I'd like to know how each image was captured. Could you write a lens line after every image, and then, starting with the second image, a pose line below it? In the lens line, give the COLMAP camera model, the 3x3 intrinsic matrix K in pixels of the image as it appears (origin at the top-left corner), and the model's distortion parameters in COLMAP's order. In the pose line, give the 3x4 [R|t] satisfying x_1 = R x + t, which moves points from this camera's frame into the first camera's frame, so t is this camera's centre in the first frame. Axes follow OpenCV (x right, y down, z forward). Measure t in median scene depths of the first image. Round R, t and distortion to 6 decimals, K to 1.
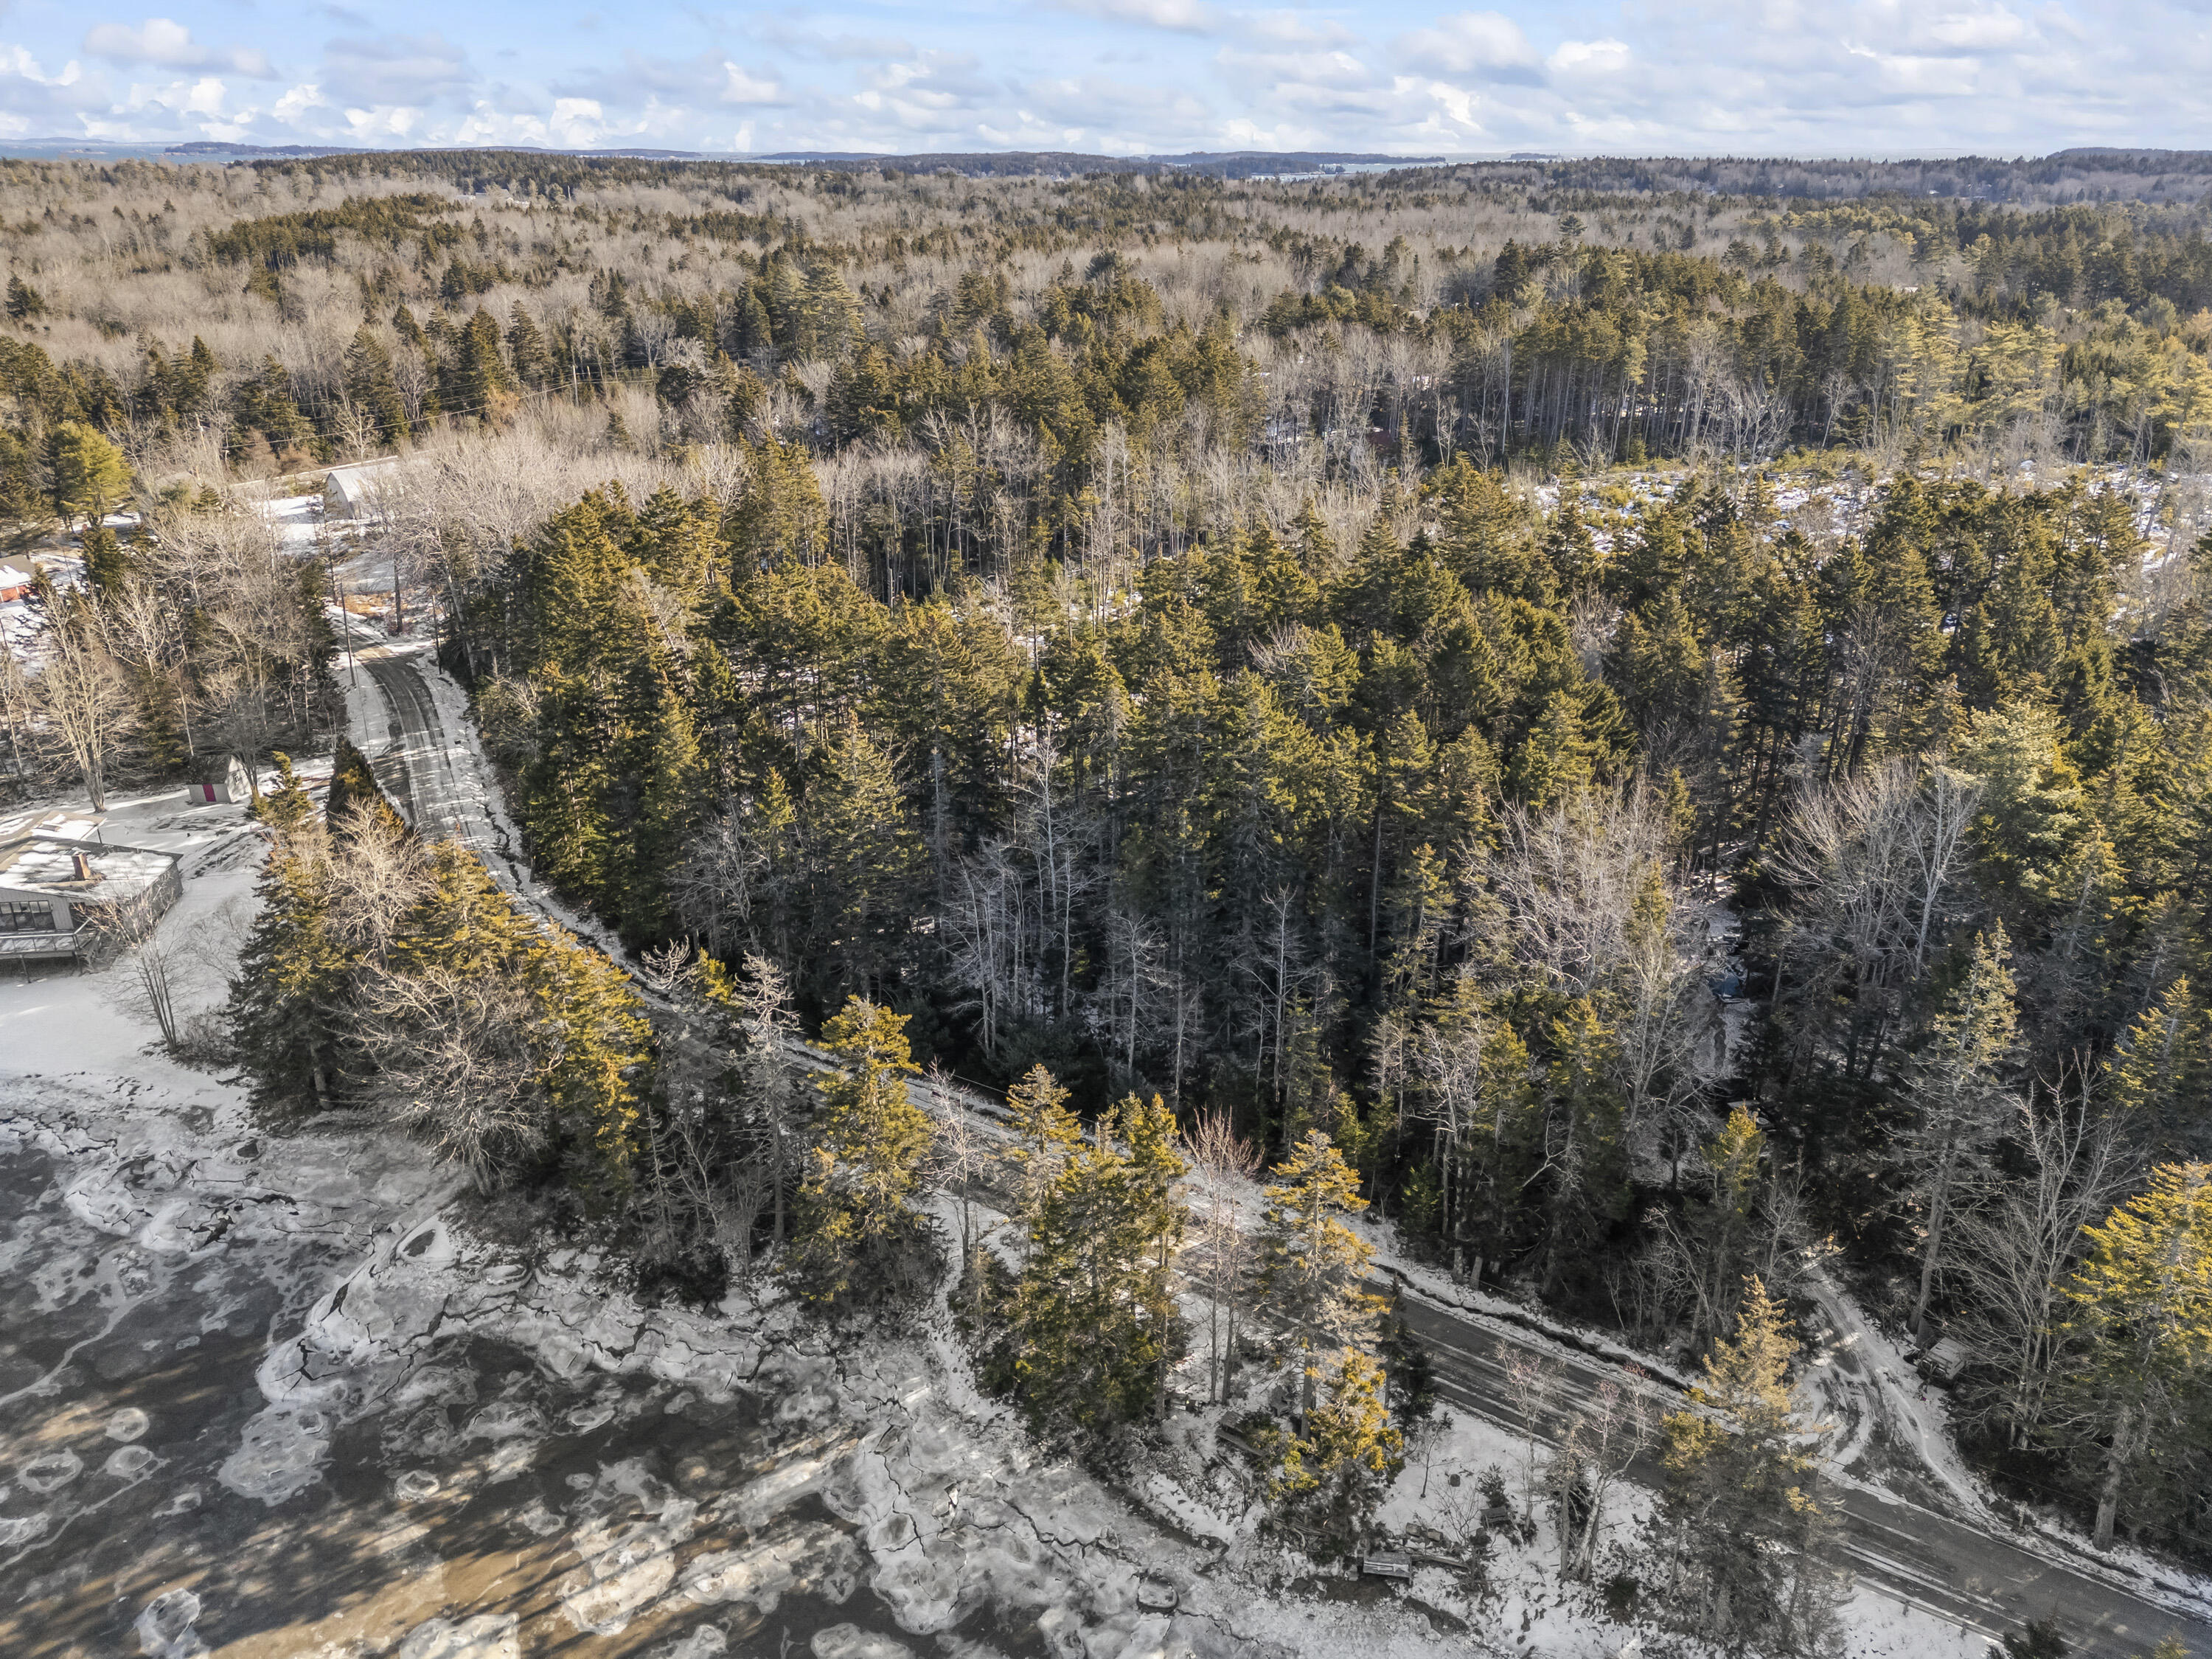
lens RADIAL K [[1629.4, 0, 1094.9], [0, 1629.4, 824.1], [0, 0, 1]] dist [0.060018, -0.046078]
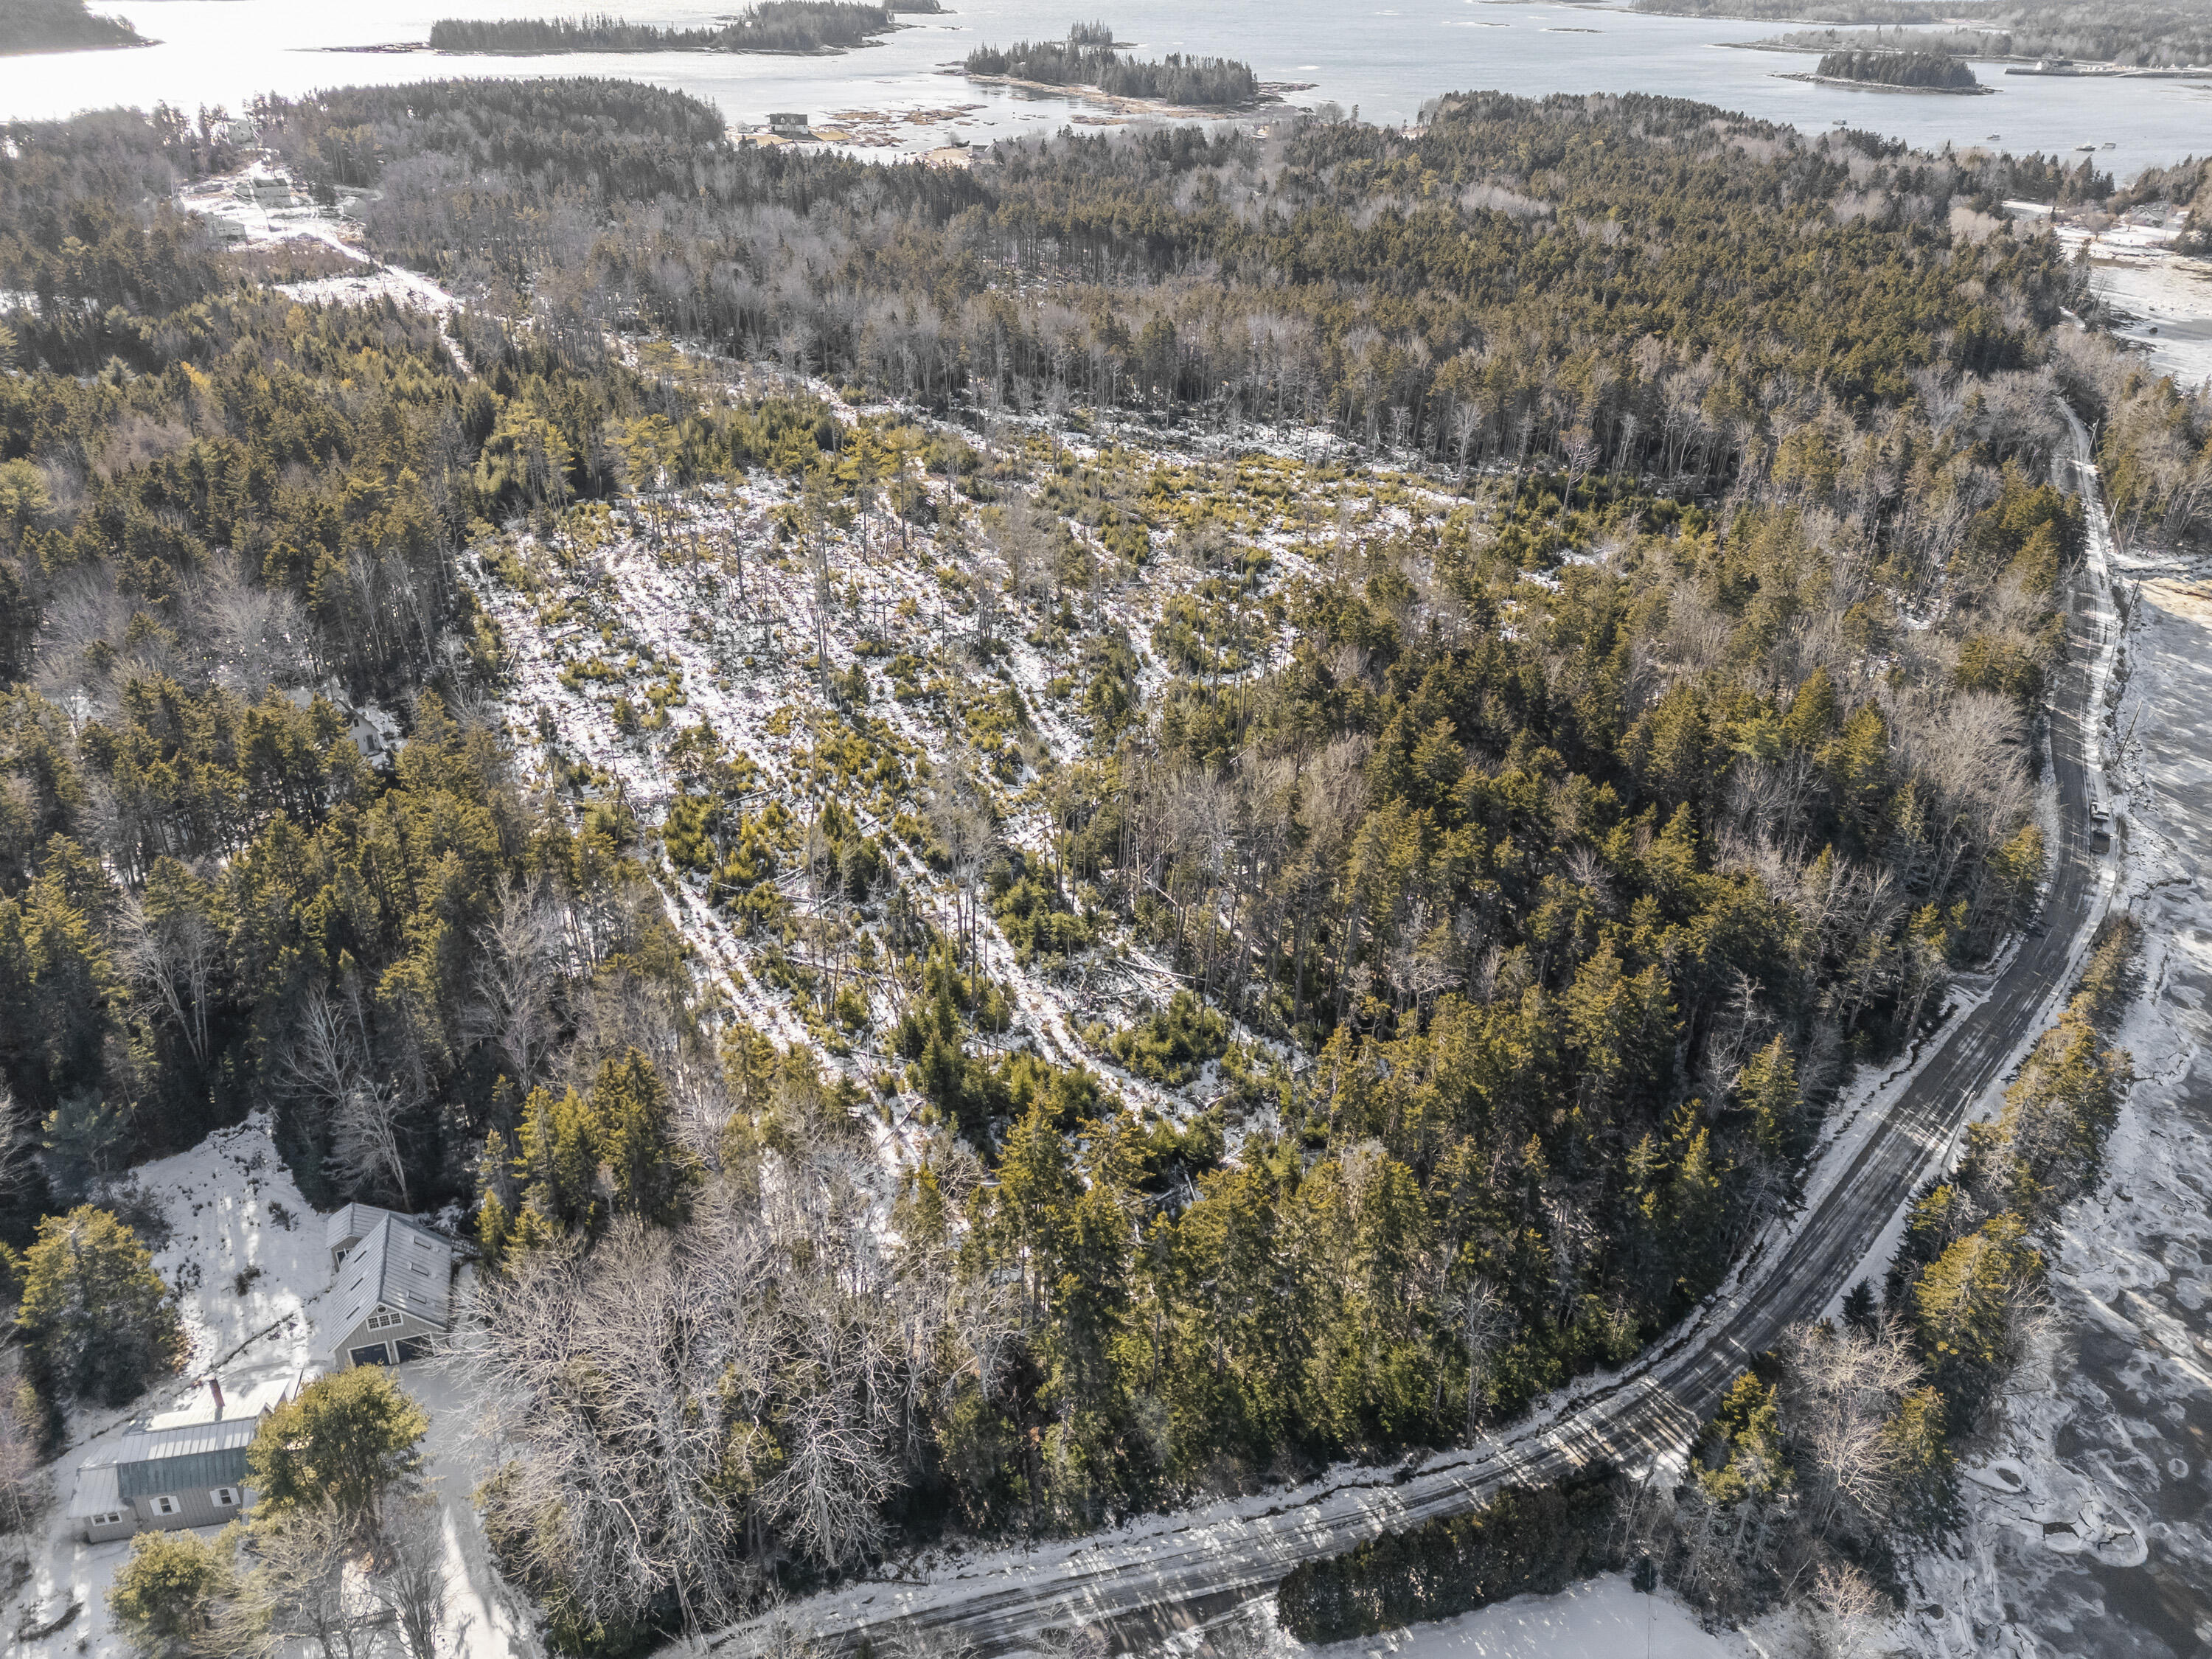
lens RADIAL K [[1629.4, 0, 1107.5], [0, 1629.4, 830.3], [0, 0, 1]] dist [0.060018, -0.046078]
pose [[0.154127, -0.467126, 0.870654, -1.531361], [0.358147, 0.847669, 0.391393, -1.080225], [-0.920856, 0.251498, 0.297949, 1.148488]]
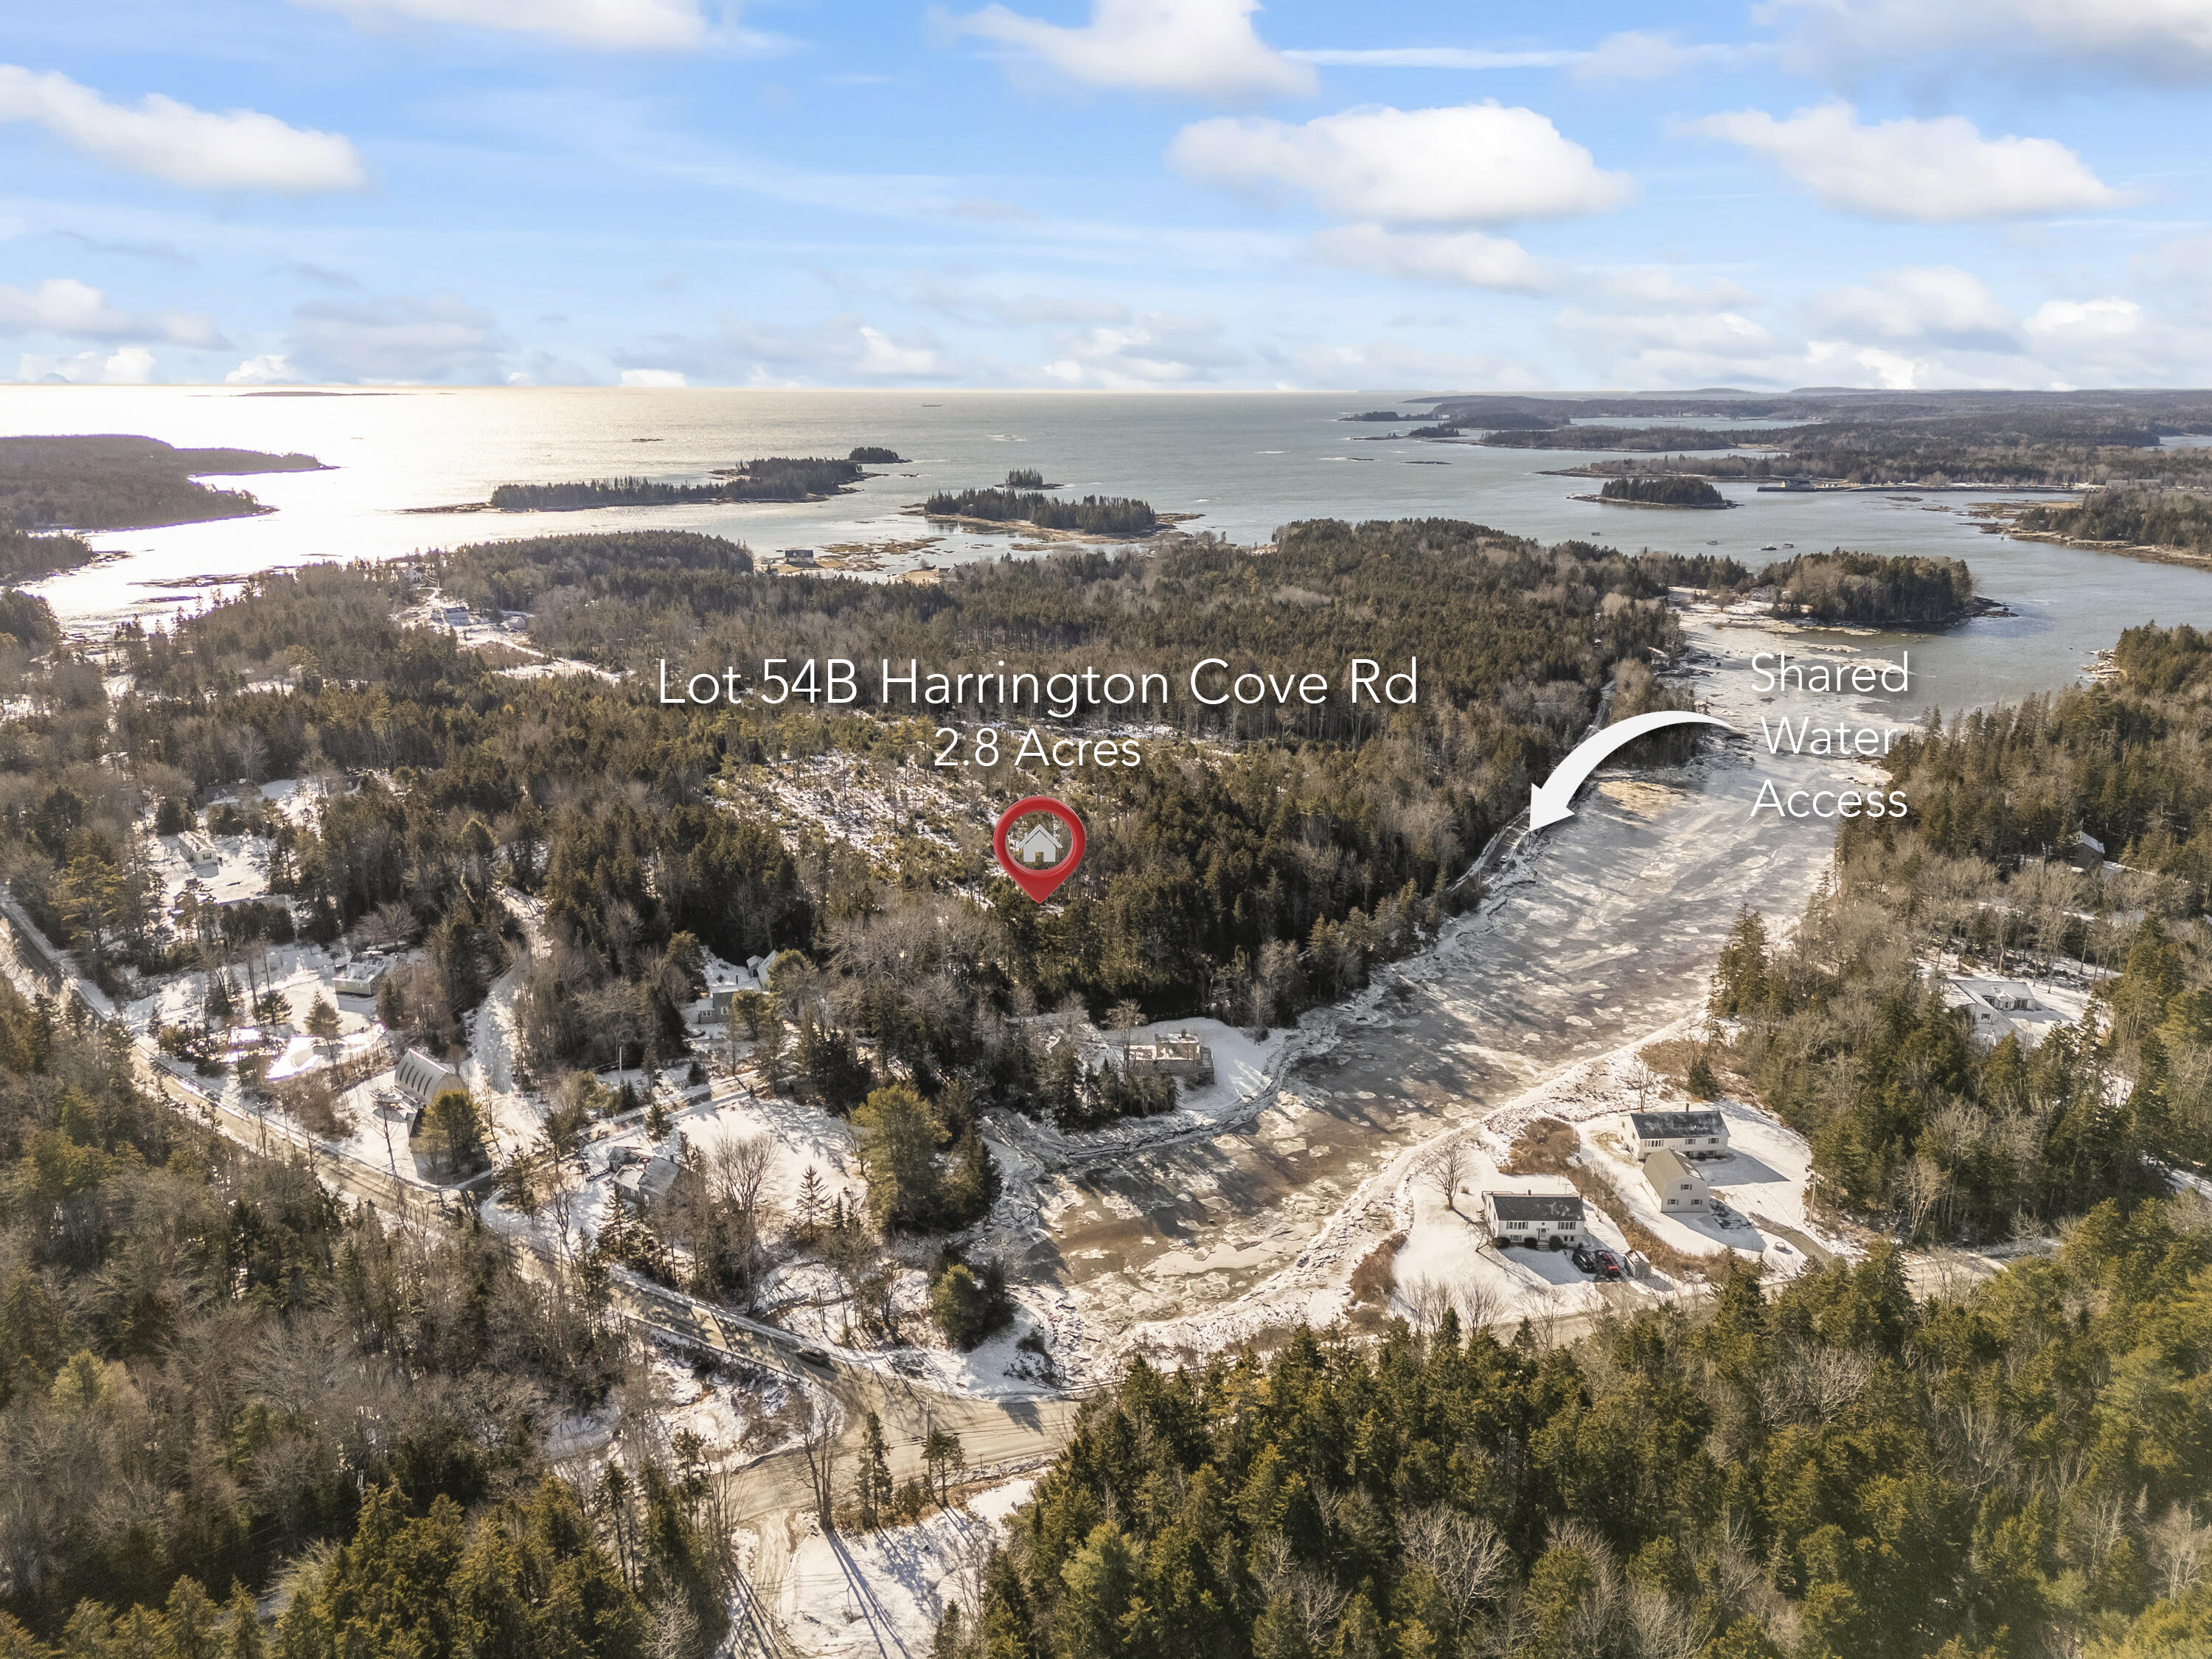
lens RADIAL K [[1629.4, 0, 1108.0], [0, 1629.4, 813.8], [0, 0, 1]] dist [0.060018, -0.046078]
pose [[0.113858, -0.252644, 0.960837, -4.309316], [0.382104, 0.903872, 0.192387, -1.214674], [-0.917078, 0.345235, 0.199449, 0.563502]]
